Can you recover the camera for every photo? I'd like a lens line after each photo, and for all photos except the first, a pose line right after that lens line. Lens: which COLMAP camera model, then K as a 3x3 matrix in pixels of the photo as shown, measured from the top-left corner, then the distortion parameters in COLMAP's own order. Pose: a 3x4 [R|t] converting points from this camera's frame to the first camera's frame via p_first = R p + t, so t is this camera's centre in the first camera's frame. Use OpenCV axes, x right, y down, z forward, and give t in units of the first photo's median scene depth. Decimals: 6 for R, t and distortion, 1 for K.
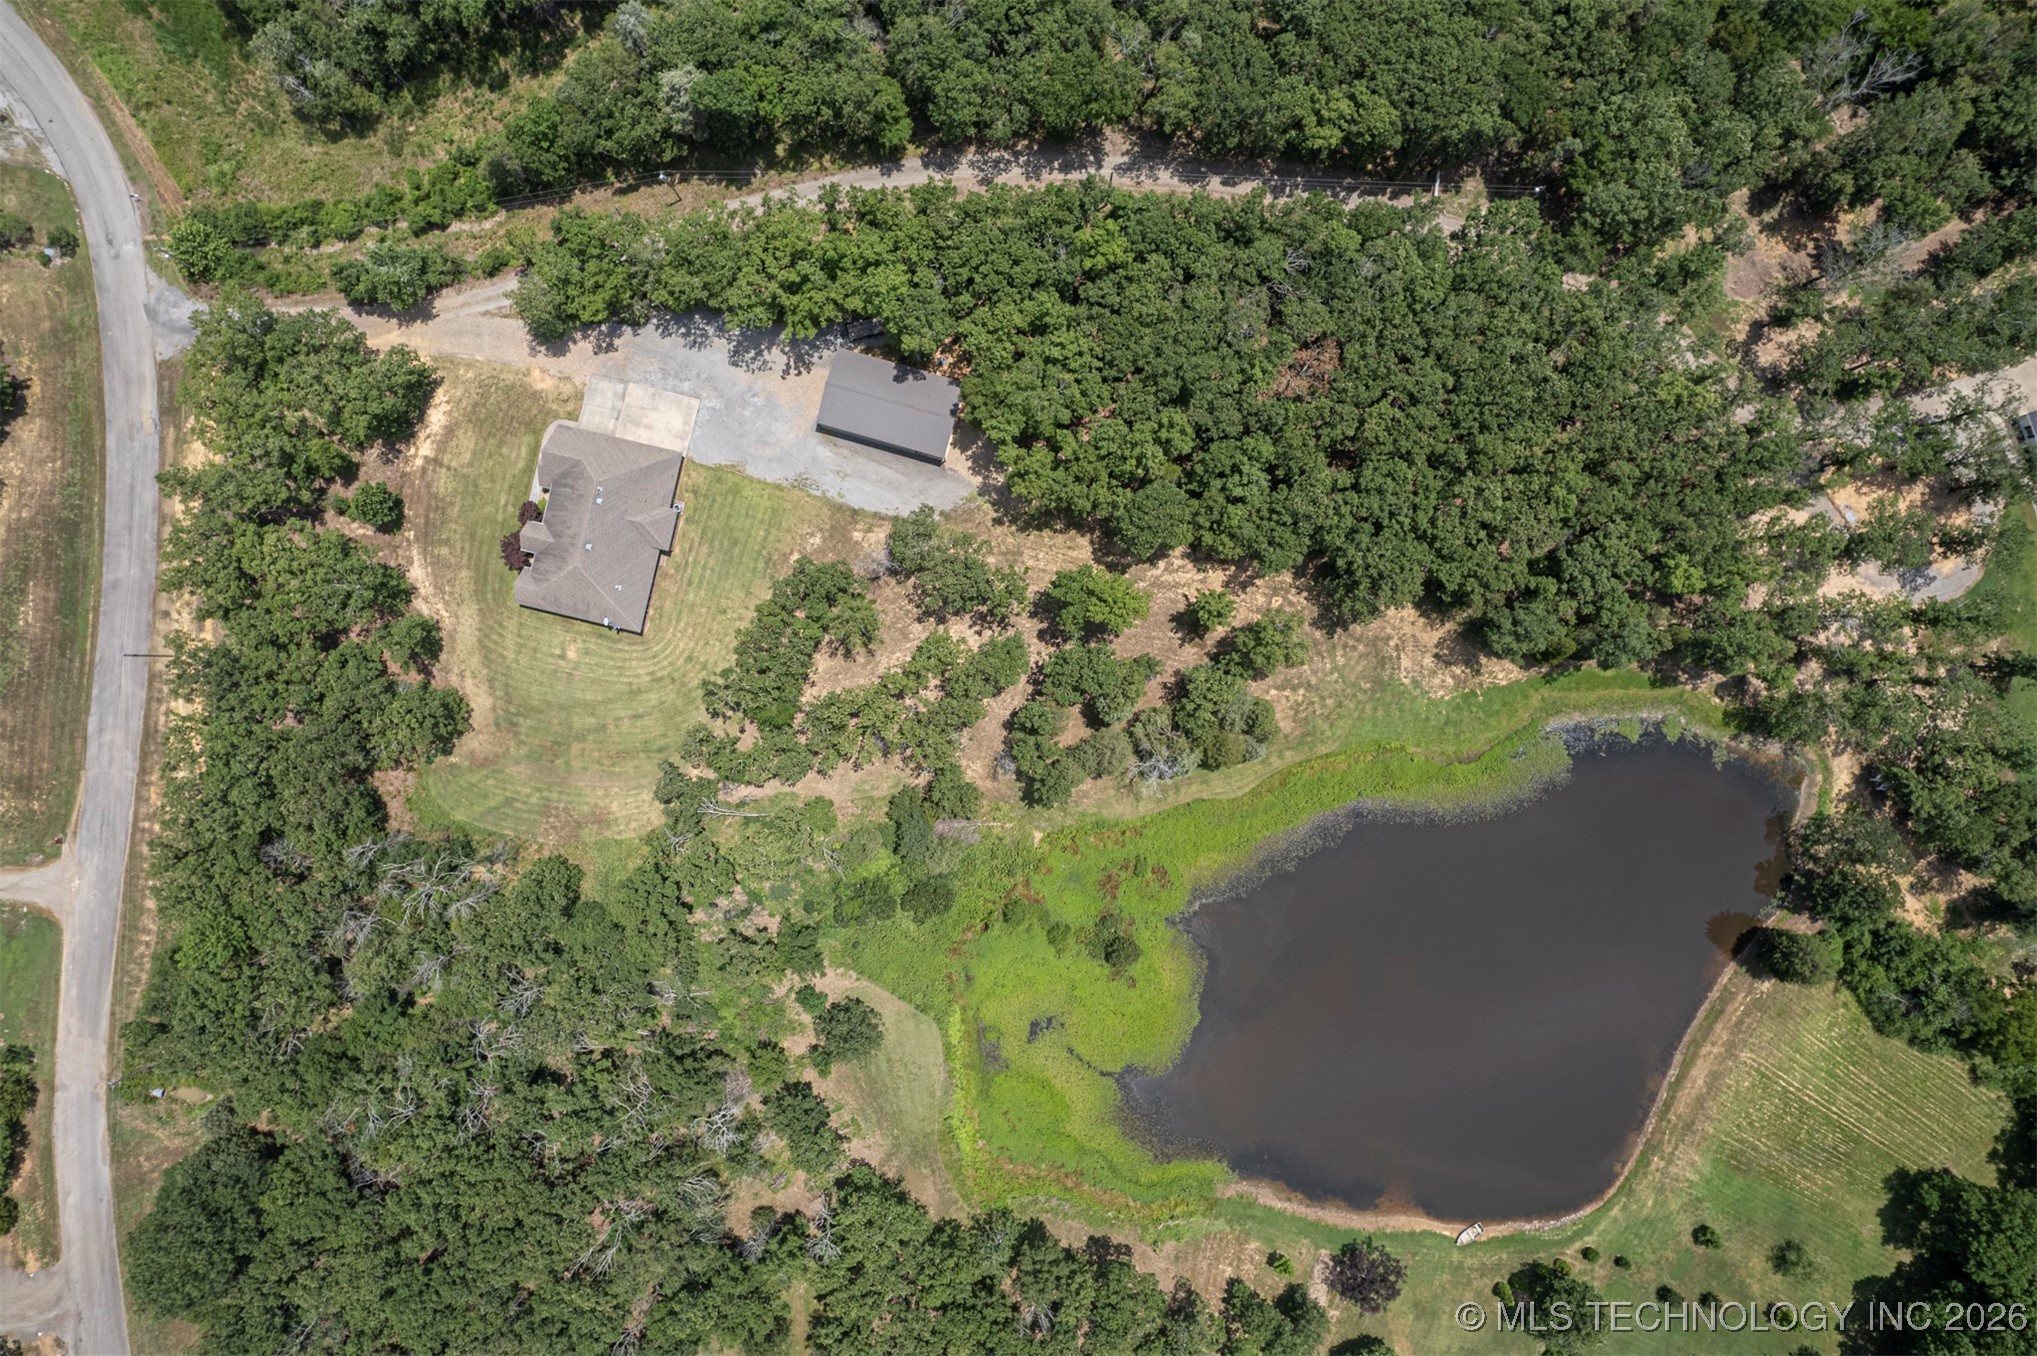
lens RADIAL K [[1300.2, 0, 1024.7], [0, 1300.2, 668.2], [0, 0, 1]] dist [-0.082574, 0.072984]
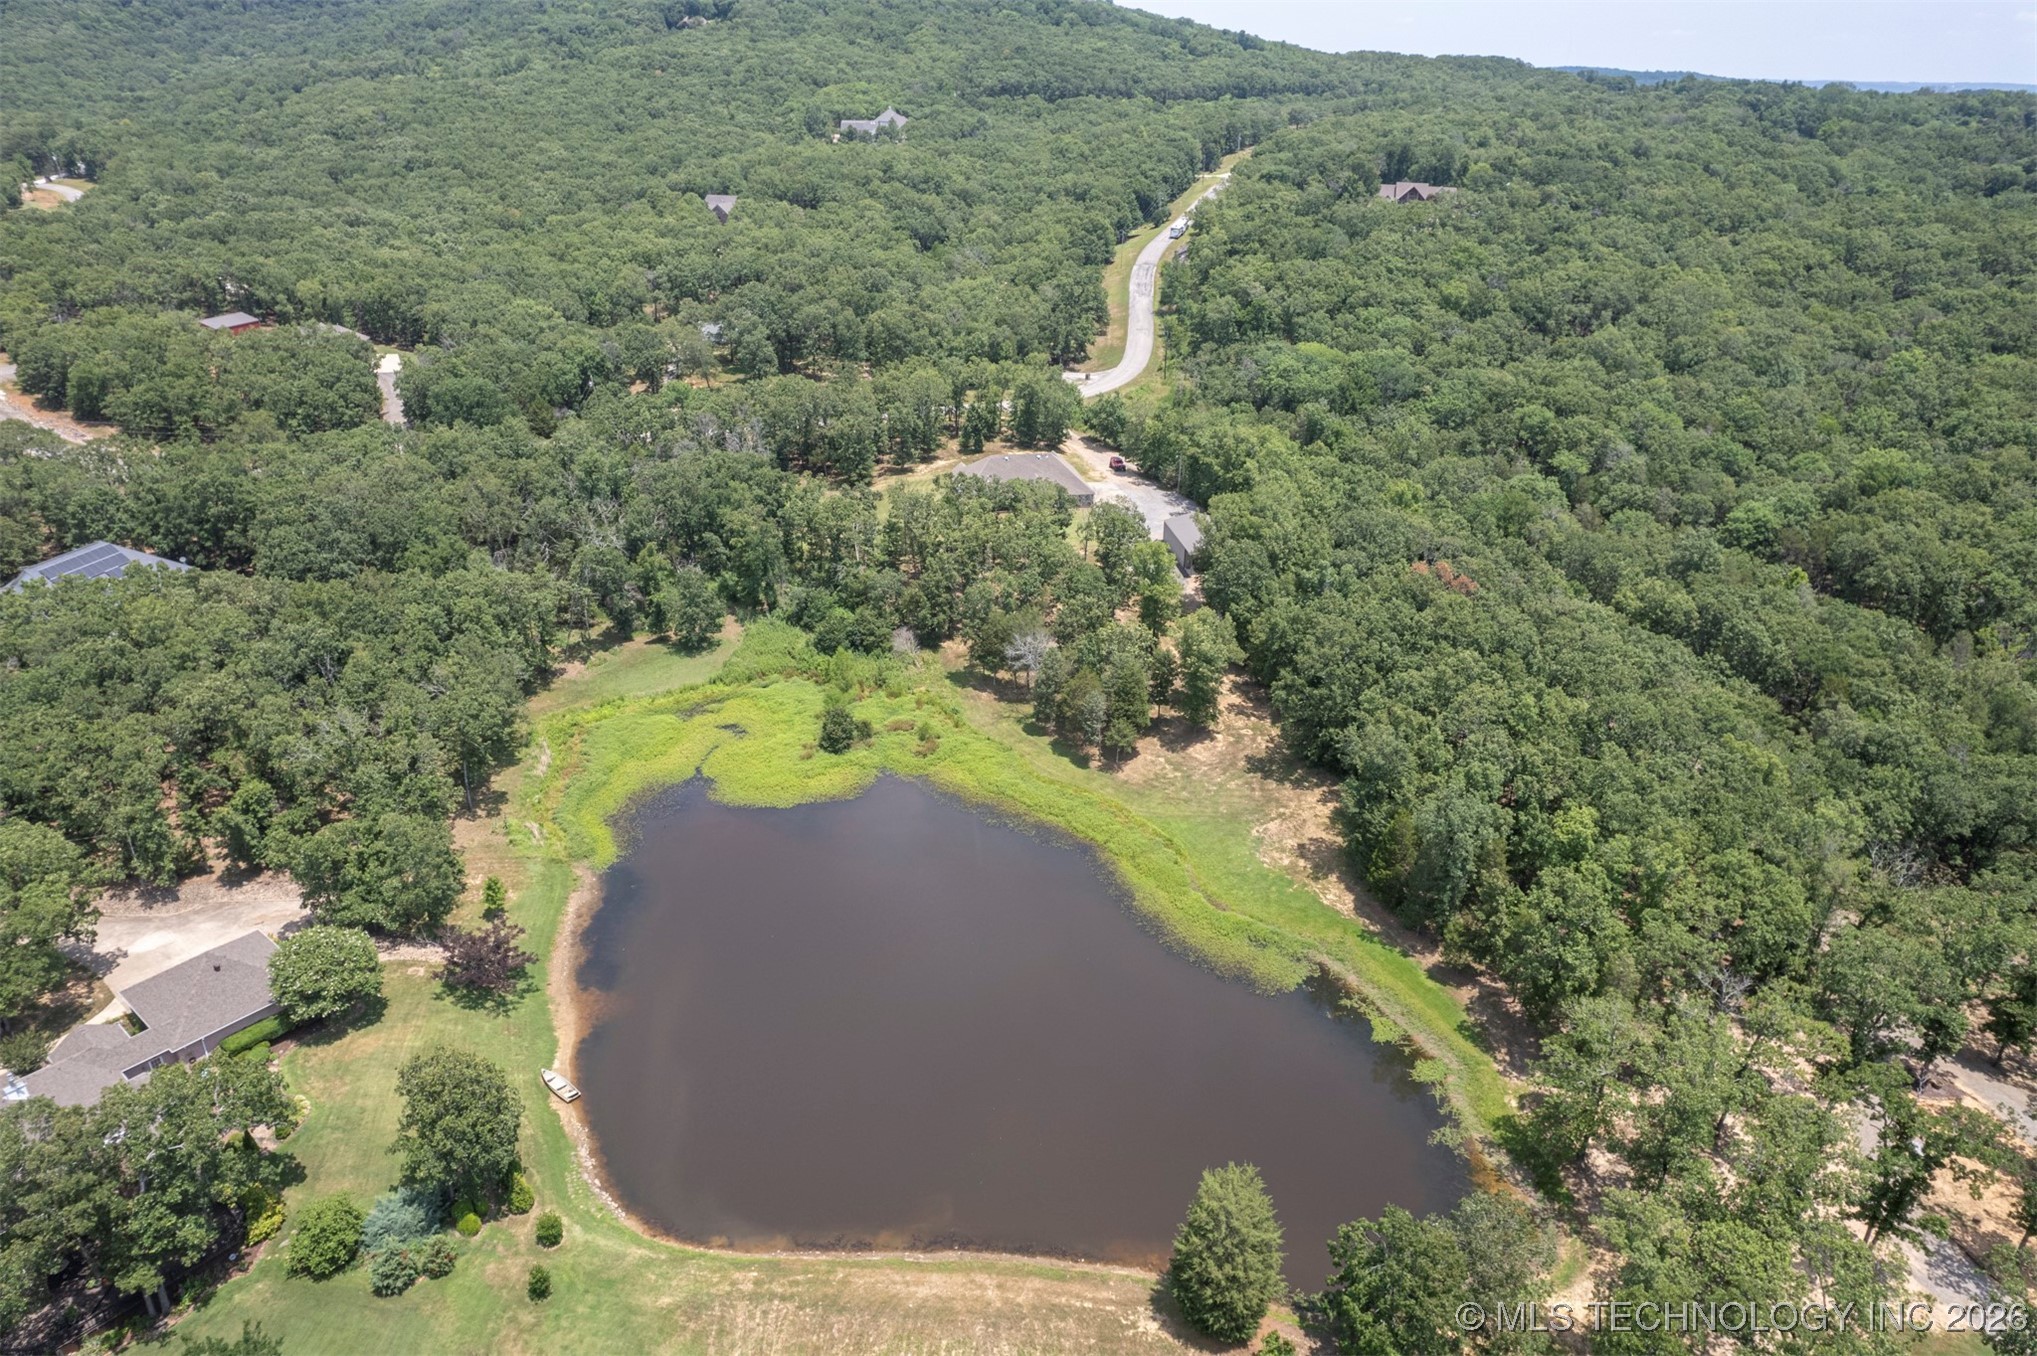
lens RADIAL K [[1300.2, 0, 1024.7], [0, 1300.2, 668.2], [0, 0, 1]] dist [-0.082574, 0.072984]
pose [[0.417354, 0.395335, -0.818246, 0.884828], [-0.908703, 0.173015, -0.379900, 0.447514], [-0.008619, 0.902095, 0.431451, 0.559297]]
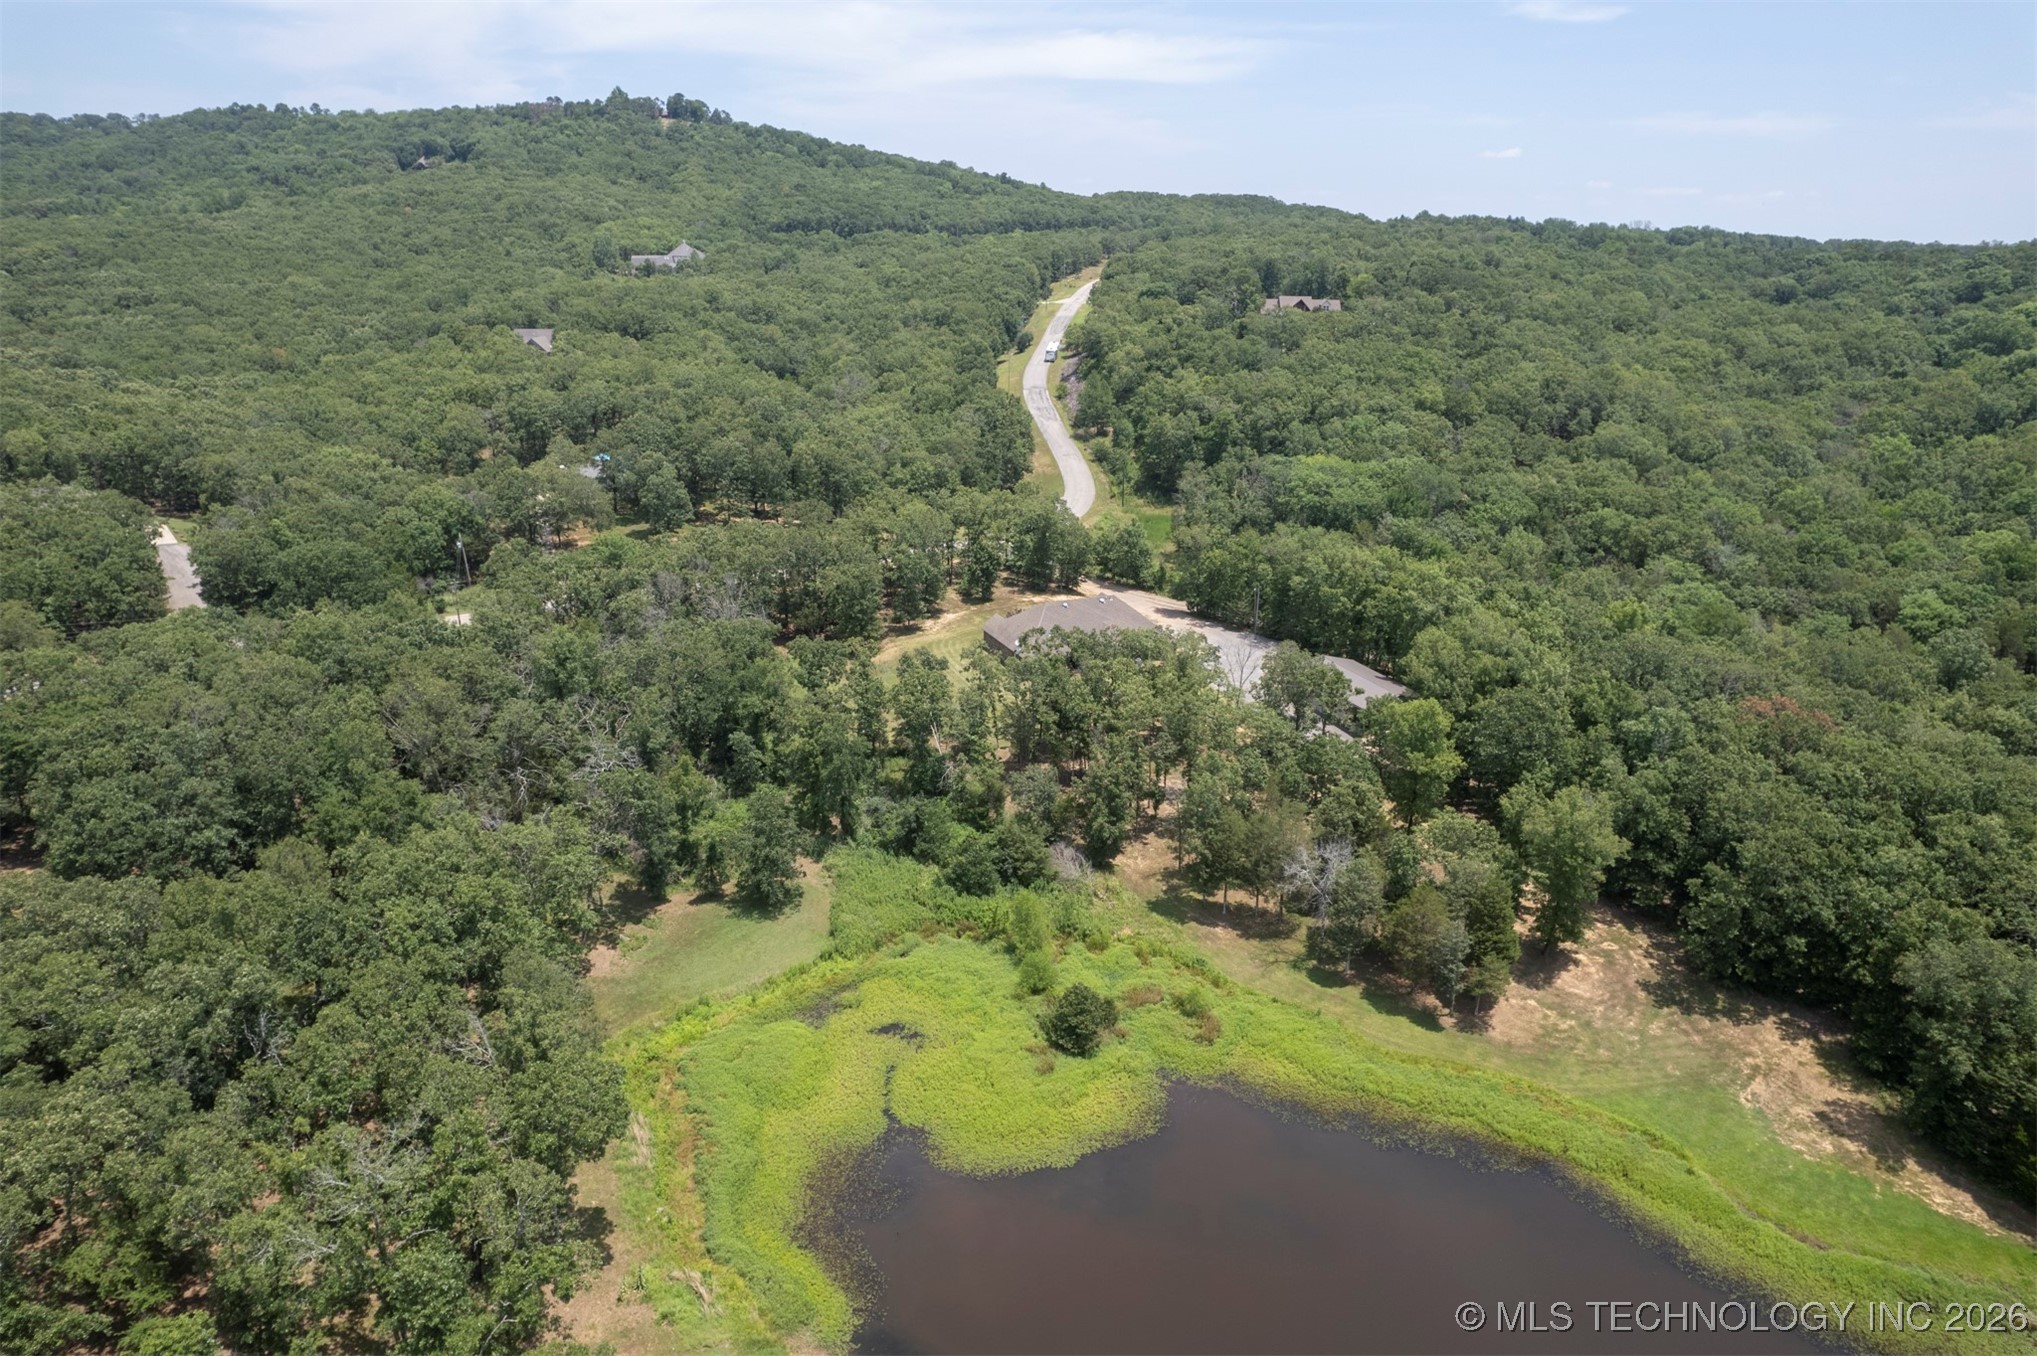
lens RADIAL K [[1300.2, 0, 1024.7], [0, 1300.2, 668.2], [0, 0, 1]] dist [-0.082574, 0.072984]
pose [[0.603858, 0.265739, -0.751491, 0.485566], [-0.797074, 0.194967, -0.571542, 0.566649], [-0.005365, 0.944124, 0.329546, 0.640149]]
